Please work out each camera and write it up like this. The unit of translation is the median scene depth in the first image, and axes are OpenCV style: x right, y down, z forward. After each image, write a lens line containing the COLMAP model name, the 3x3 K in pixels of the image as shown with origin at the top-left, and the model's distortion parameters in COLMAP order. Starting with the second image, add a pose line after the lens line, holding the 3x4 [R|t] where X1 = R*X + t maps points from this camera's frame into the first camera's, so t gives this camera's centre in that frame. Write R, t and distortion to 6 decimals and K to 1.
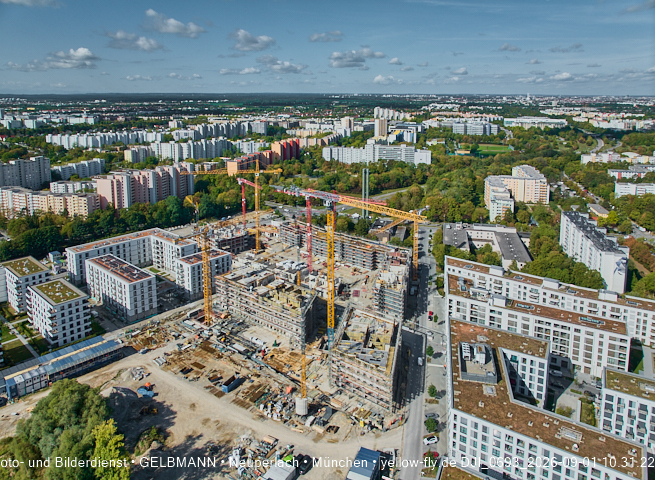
lens RADIAL K [[461.3, 0, 328.2], [0, 461.3, 147.3], [0, 0, 1]] dist [-0.027214, 0.006819]
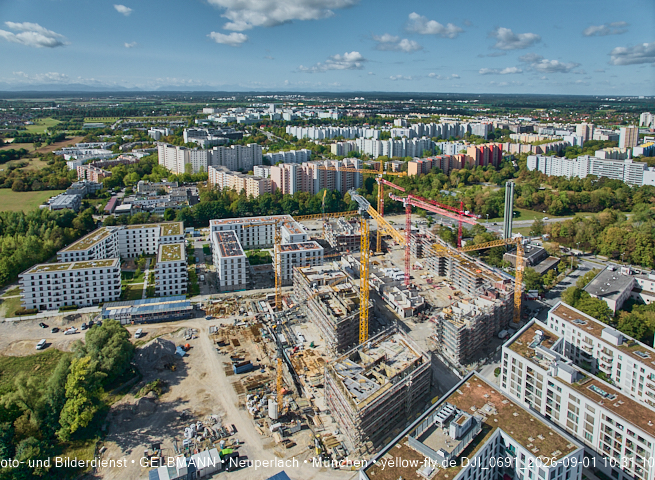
lens RADIAL K [[461.3, 0, 328.2], [0, 461.3, 147.3], [0, 0, 1]] dist [-0.027214, 0.006819]
pose [[0.857408, 0.070925, -0.509726, 0.232448], [-0.070857, 0.997294, 0.019578, -0.012075], [0.509735, 0.019332, 0.860114, 0.091770]]
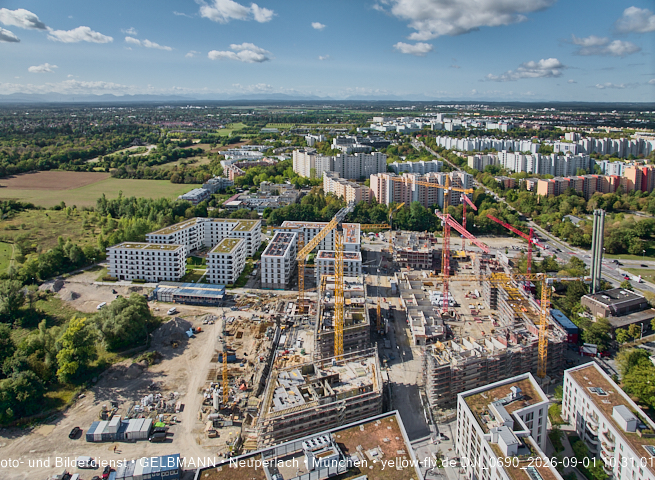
lens RADIAL K [[461.3, 0, 328.2], [0, 461.3, 147.3], [0, 0, 1]] dist [-0.027214, 0.006819]
pose [[0.595354, 0.089901, -0.798418, 0.401418], [-0.104454, 0.993947, 0.034029, -0.032093], [0.796645, 0.063138, 0.601141, 0.246468]]
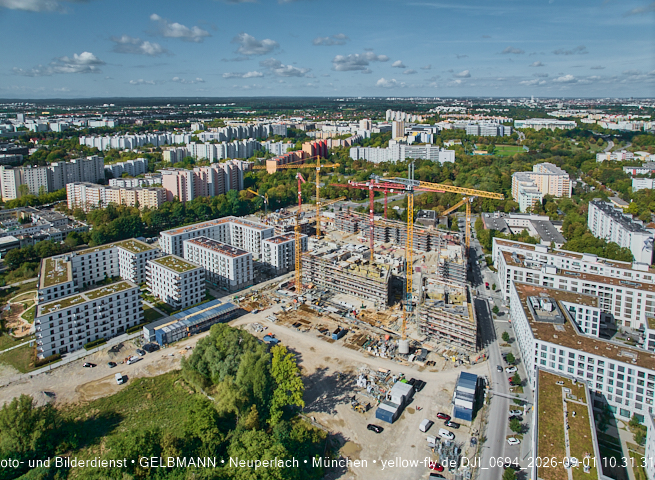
lens RADIAL K [[461.3, 0, 328.2], [0, 461.3, 147.3], [0, 0, 1]] dist [-0.027214, 0.006819]
pose [[0.999970, -0.003359, -0.007012, -0.115934], [0.003310, 0.999969, -0.007079, 0.014457], [0.007036, 0.007056, 0.999950, -0.116417]]
